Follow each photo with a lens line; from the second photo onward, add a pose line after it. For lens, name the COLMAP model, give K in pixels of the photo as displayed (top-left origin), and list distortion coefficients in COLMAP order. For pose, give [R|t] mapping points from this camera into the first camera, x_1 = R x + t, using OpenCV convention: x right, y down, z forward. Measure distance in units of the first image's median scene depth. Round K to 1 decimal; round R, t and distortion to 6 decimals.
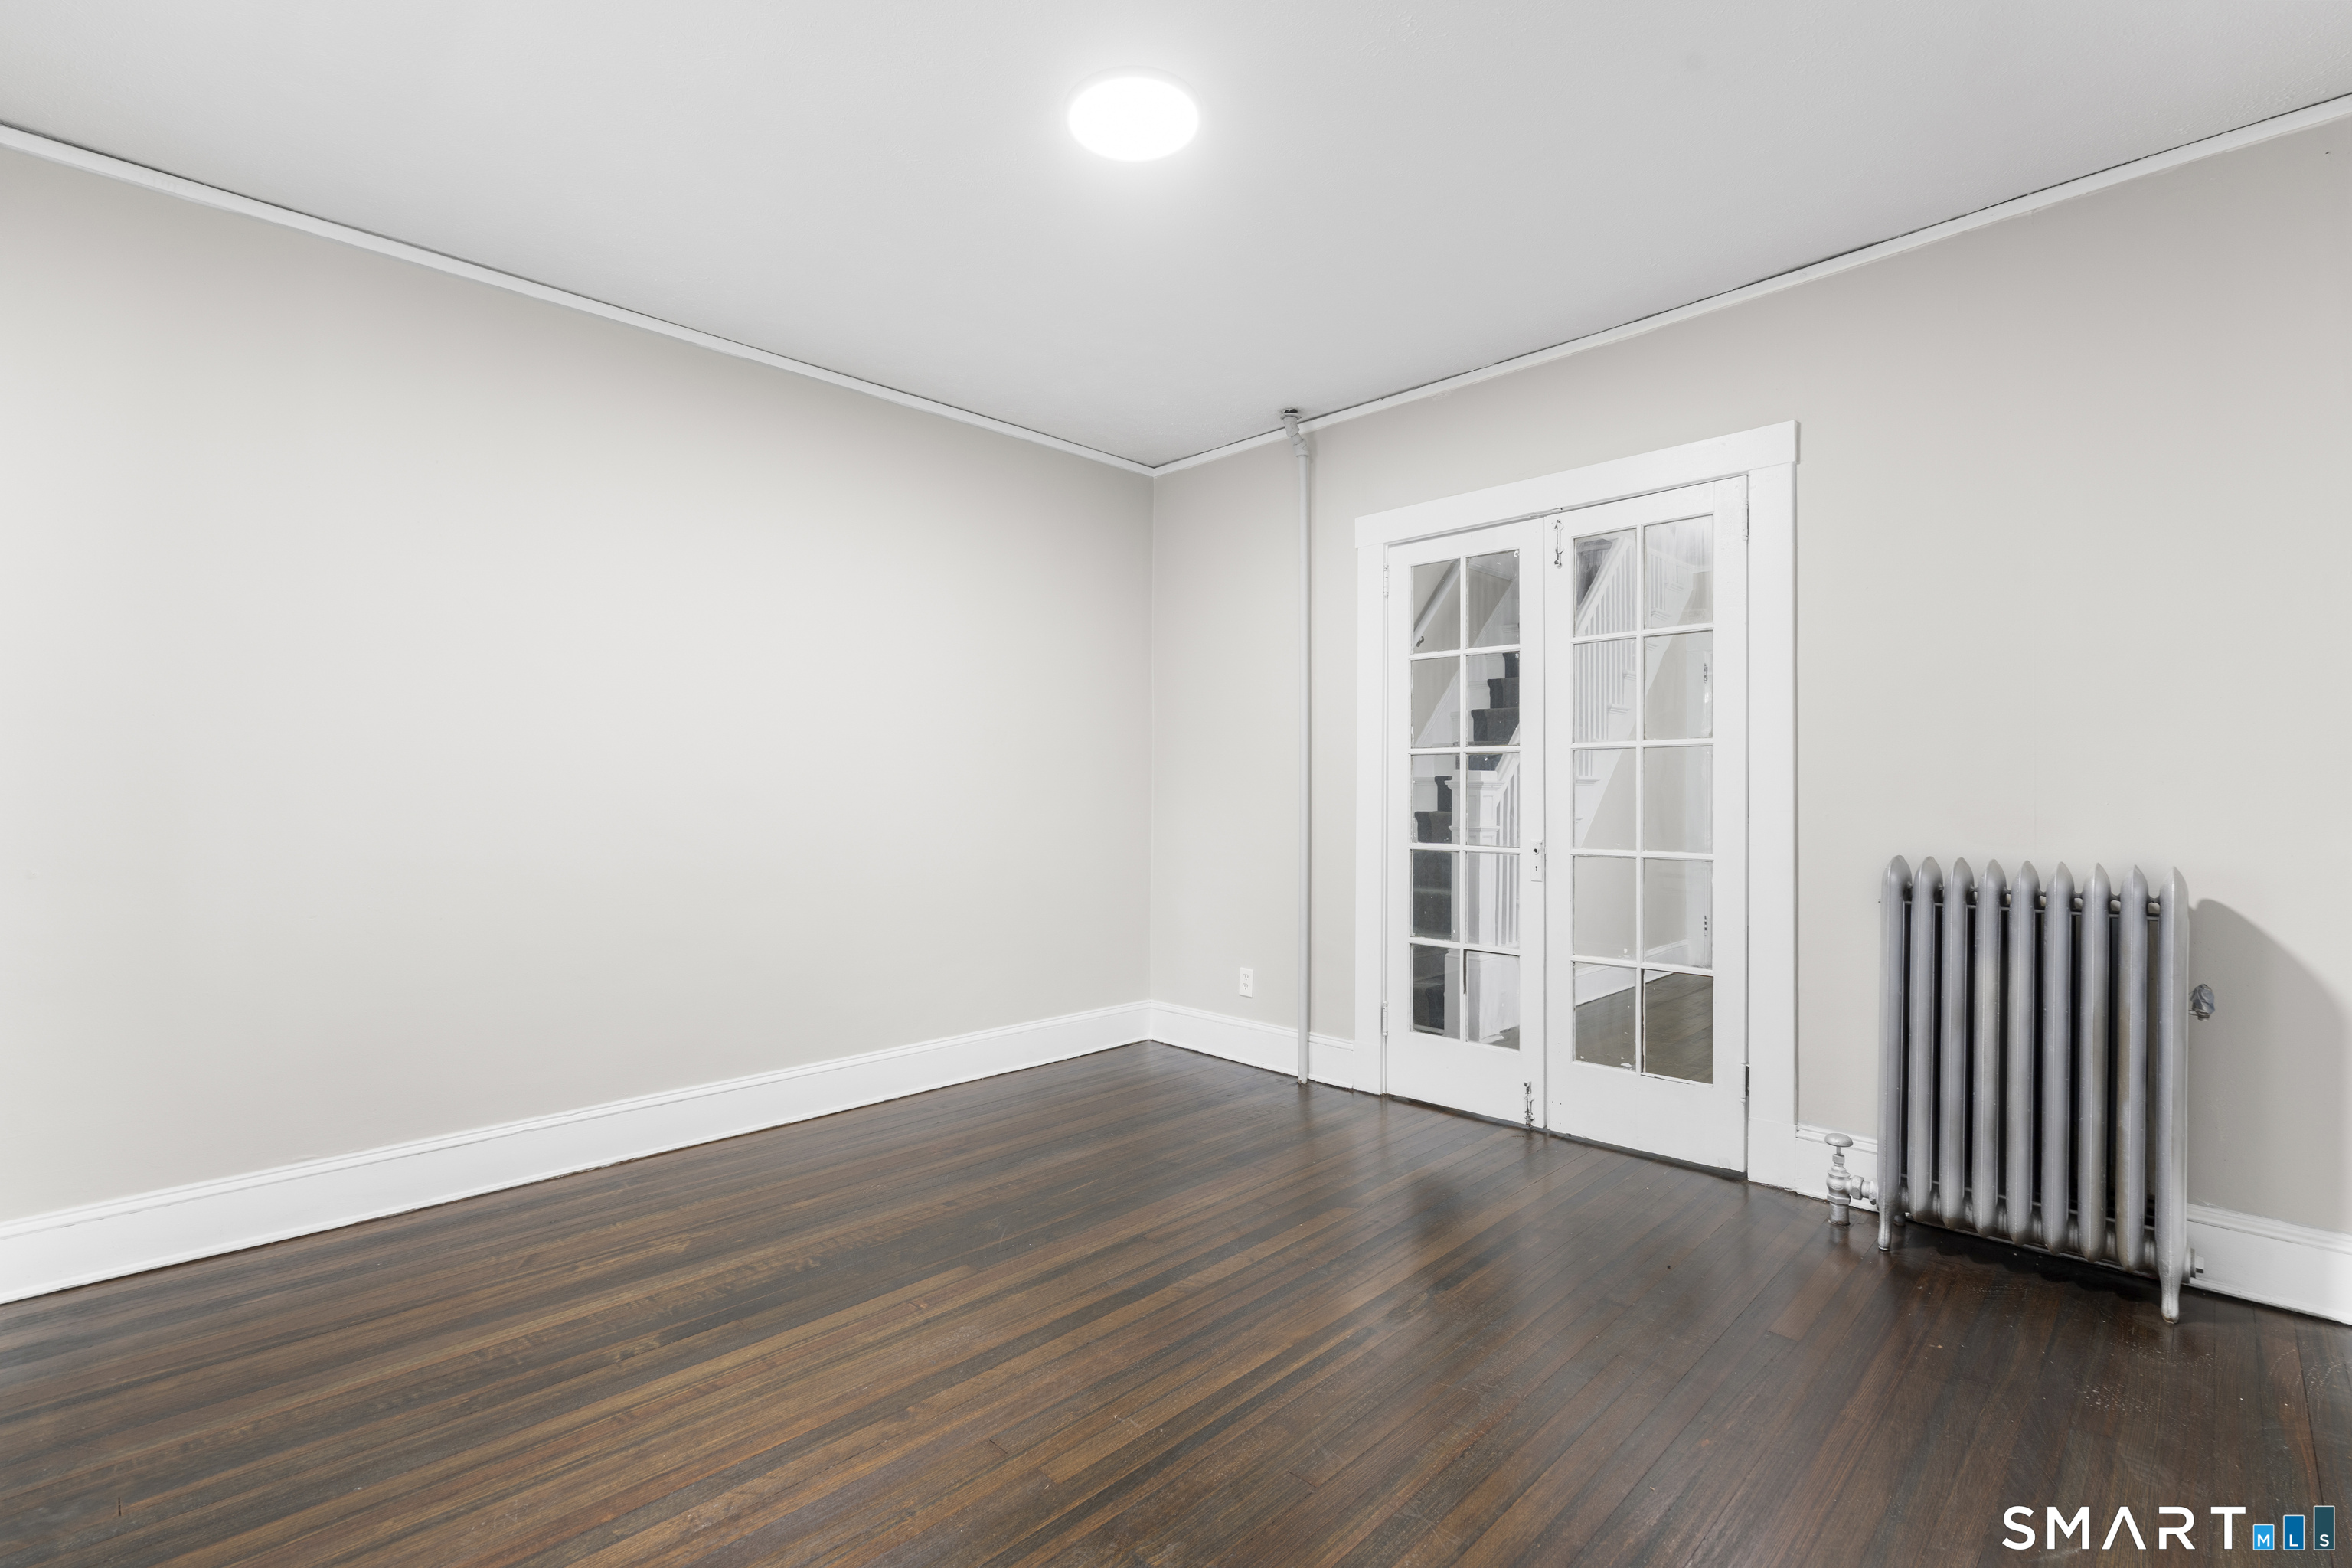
lens RADIAL K [[1061.6, 0, 1180.6], [0, 1061.6, 790.6], [0, 0, 1]] dist [-0.008479, 0.002223]
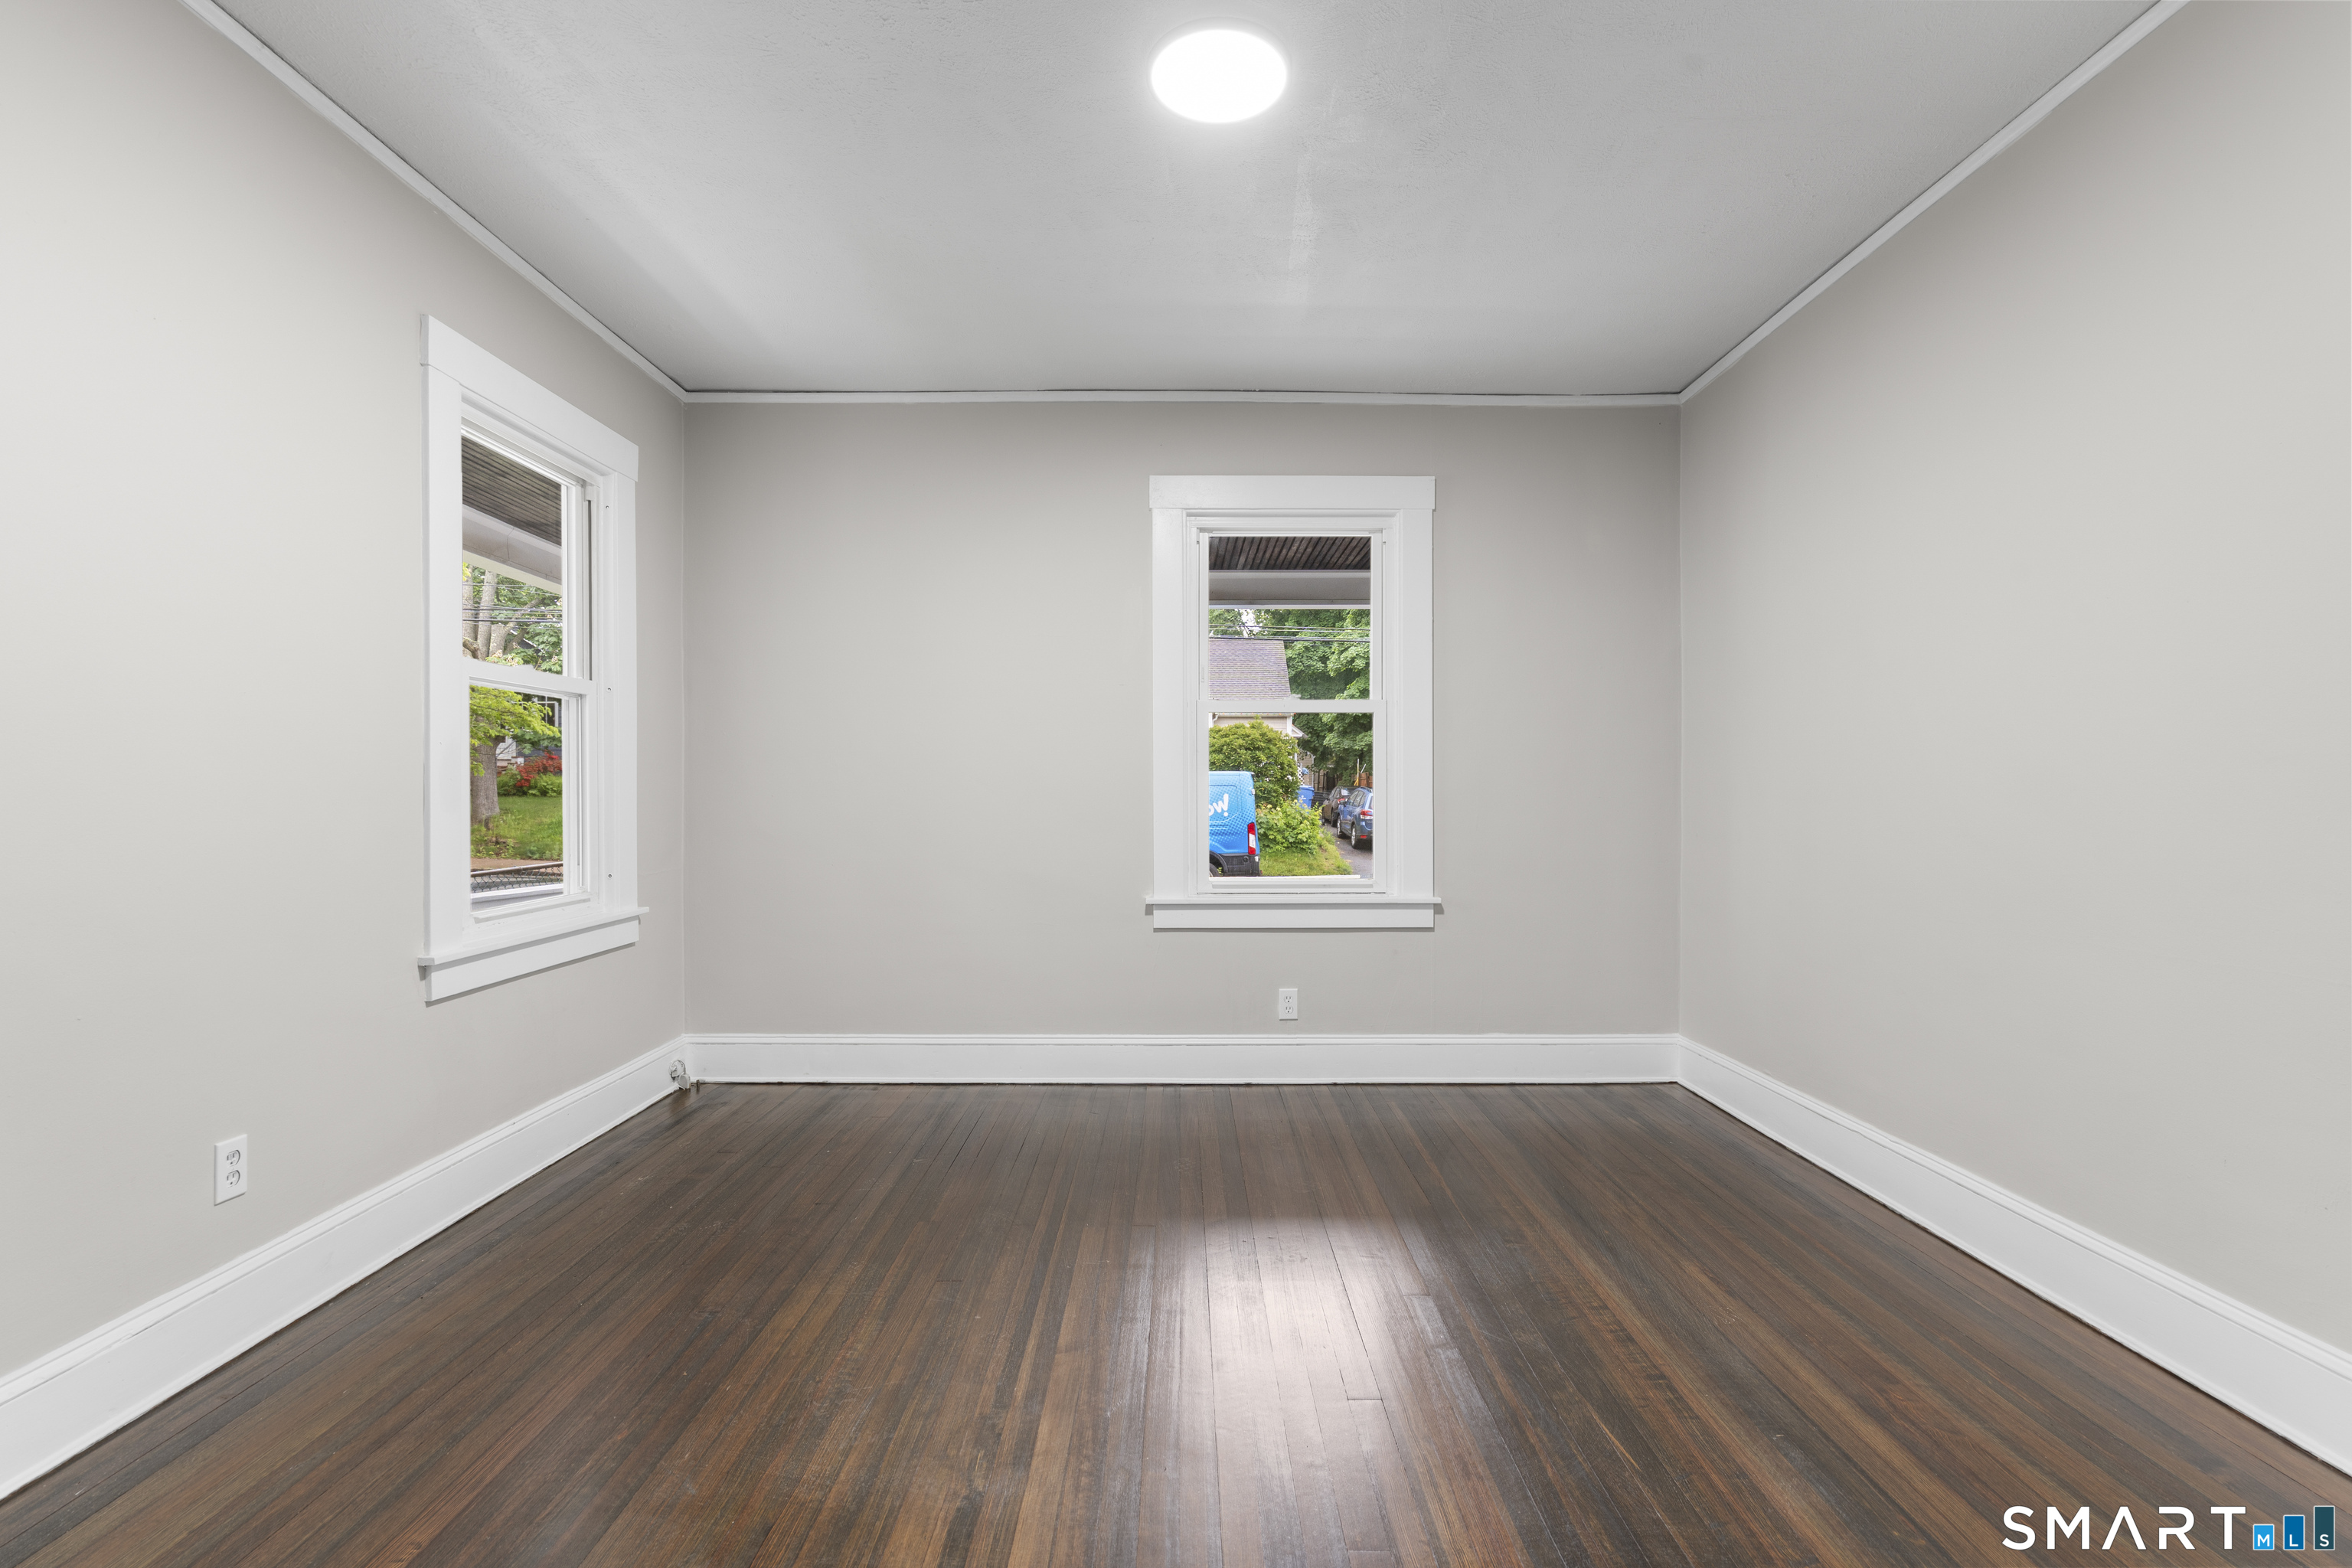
lens RADIAL K [[1061.6, 0, 1178.8], [0, 1061.6, 791.6], [0, 0, 1]] dist [-0.008479, 0.002223]
pose [[-0.716963, 0.000867, -0.697111, 0.485334], [0.001728, 0.999998, -0.000534, 0.010518], [0.697109, -0.001588, -0.716963, 1.238382]]
